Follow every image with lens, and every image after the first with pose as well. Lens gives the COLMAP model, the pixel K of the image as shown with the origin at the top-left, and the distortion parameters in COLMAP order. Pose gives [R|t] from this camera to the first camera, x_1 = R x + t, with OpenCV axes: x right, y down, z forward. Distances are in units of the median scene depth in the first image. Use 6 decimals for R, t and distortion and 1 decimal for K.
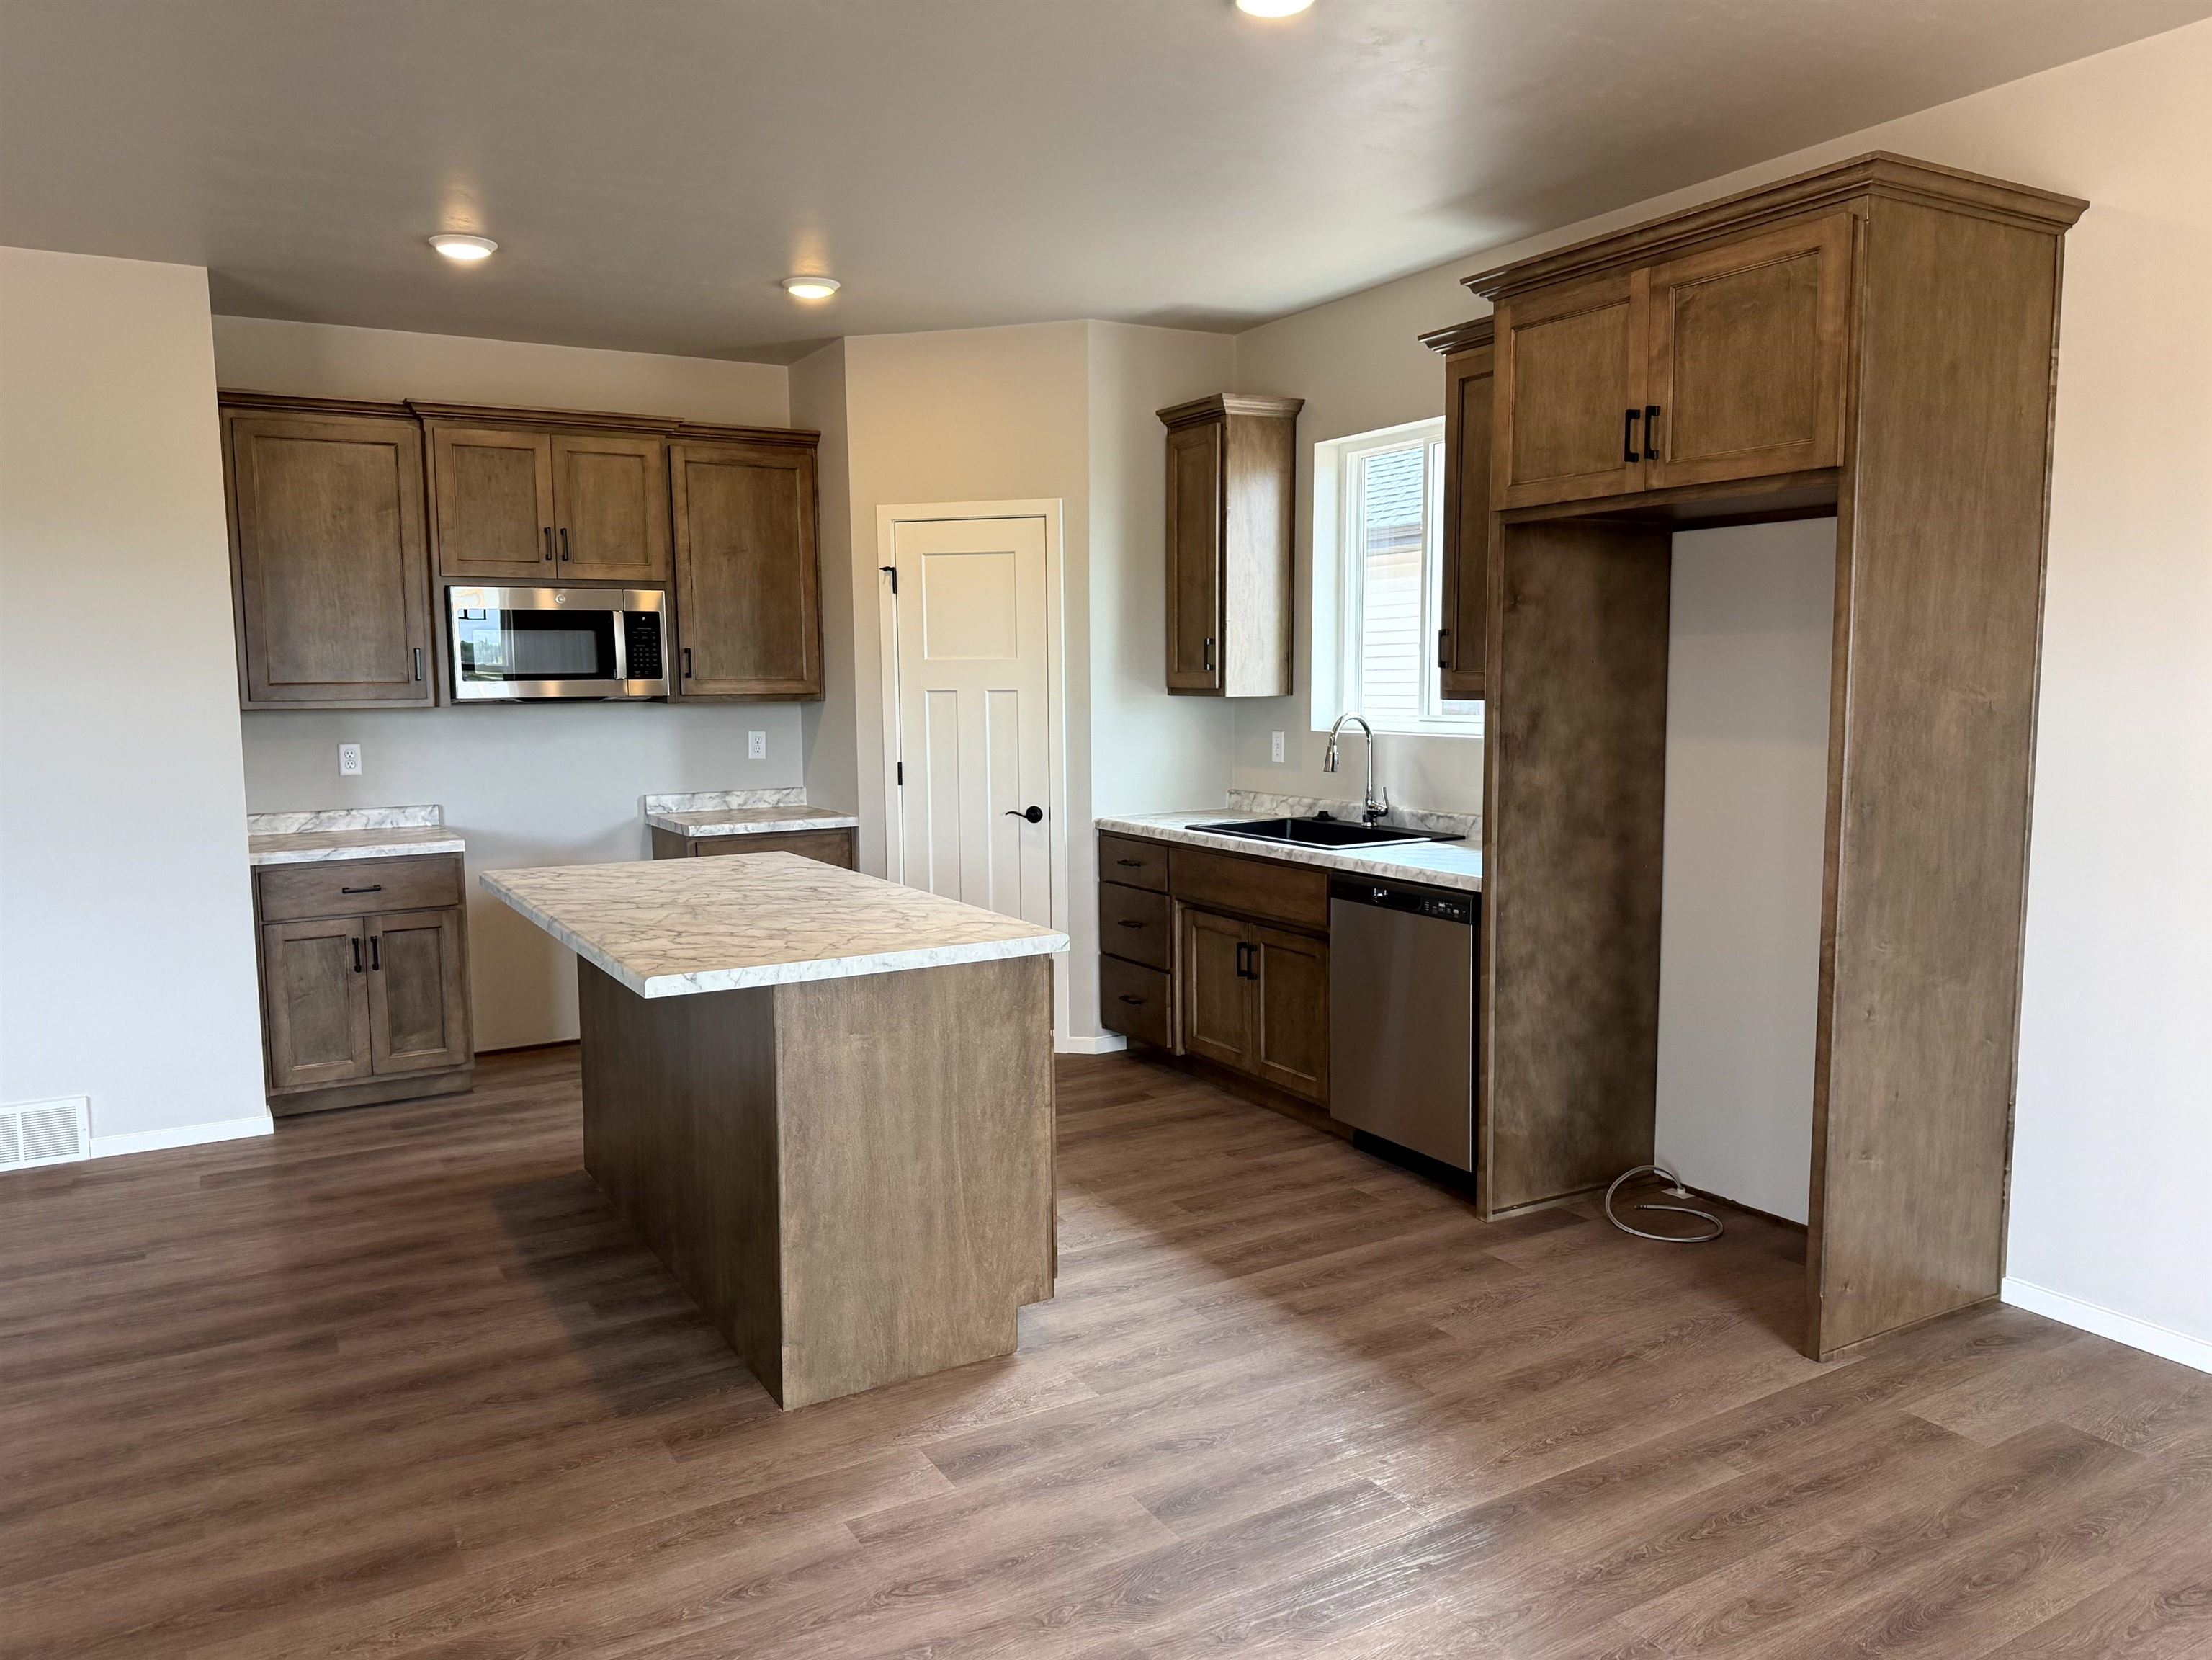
lens RADIAL K [[1554.8, 0, 1108.7], [0, 1554.8, 837.0], [0, 0, 1]] dist [0.104616, -0.154687]
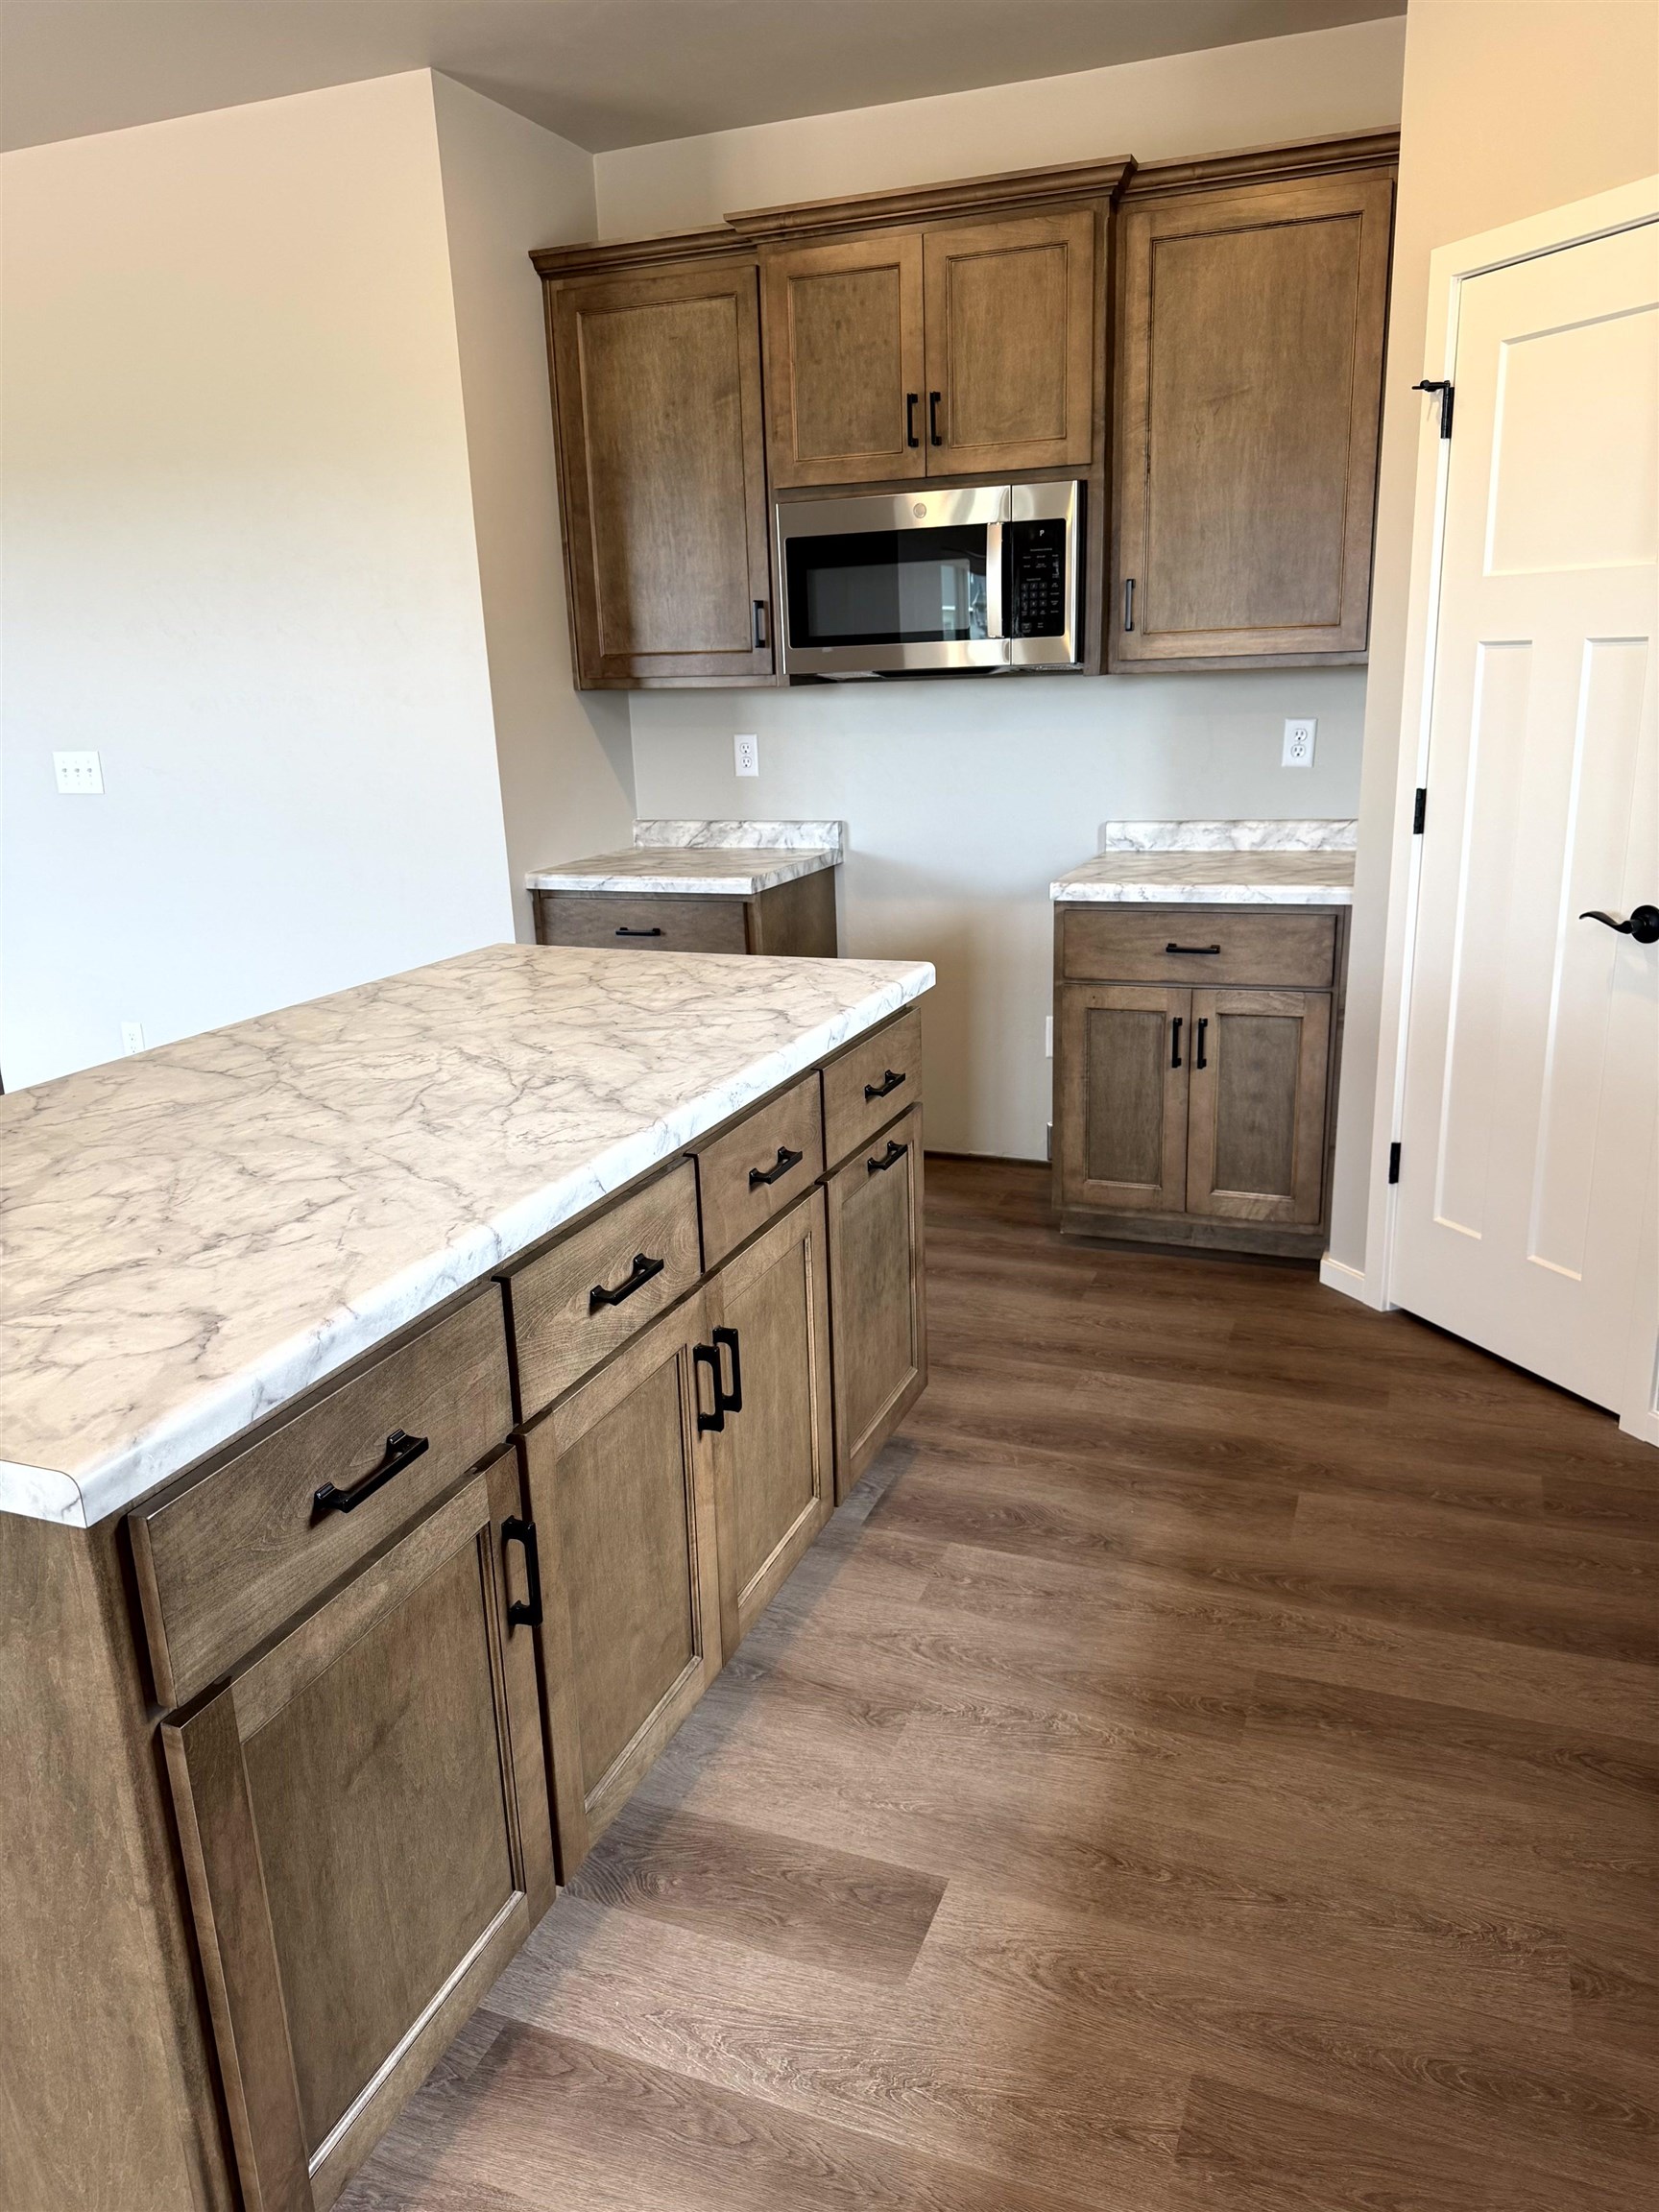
lens RADIAL K [[1554.6, 0, 829.5], [0, 1554.6, 1106.0], [0, 0, 1]] dist [0.104616, -0.154687]
pose [[0.617804, 0.204793, -0.759195, 0.189691], [-0.057283, 0.974646, 0.216297, -0.056159], [0.784243, -0.090141, 0.613871, 0.614184]]
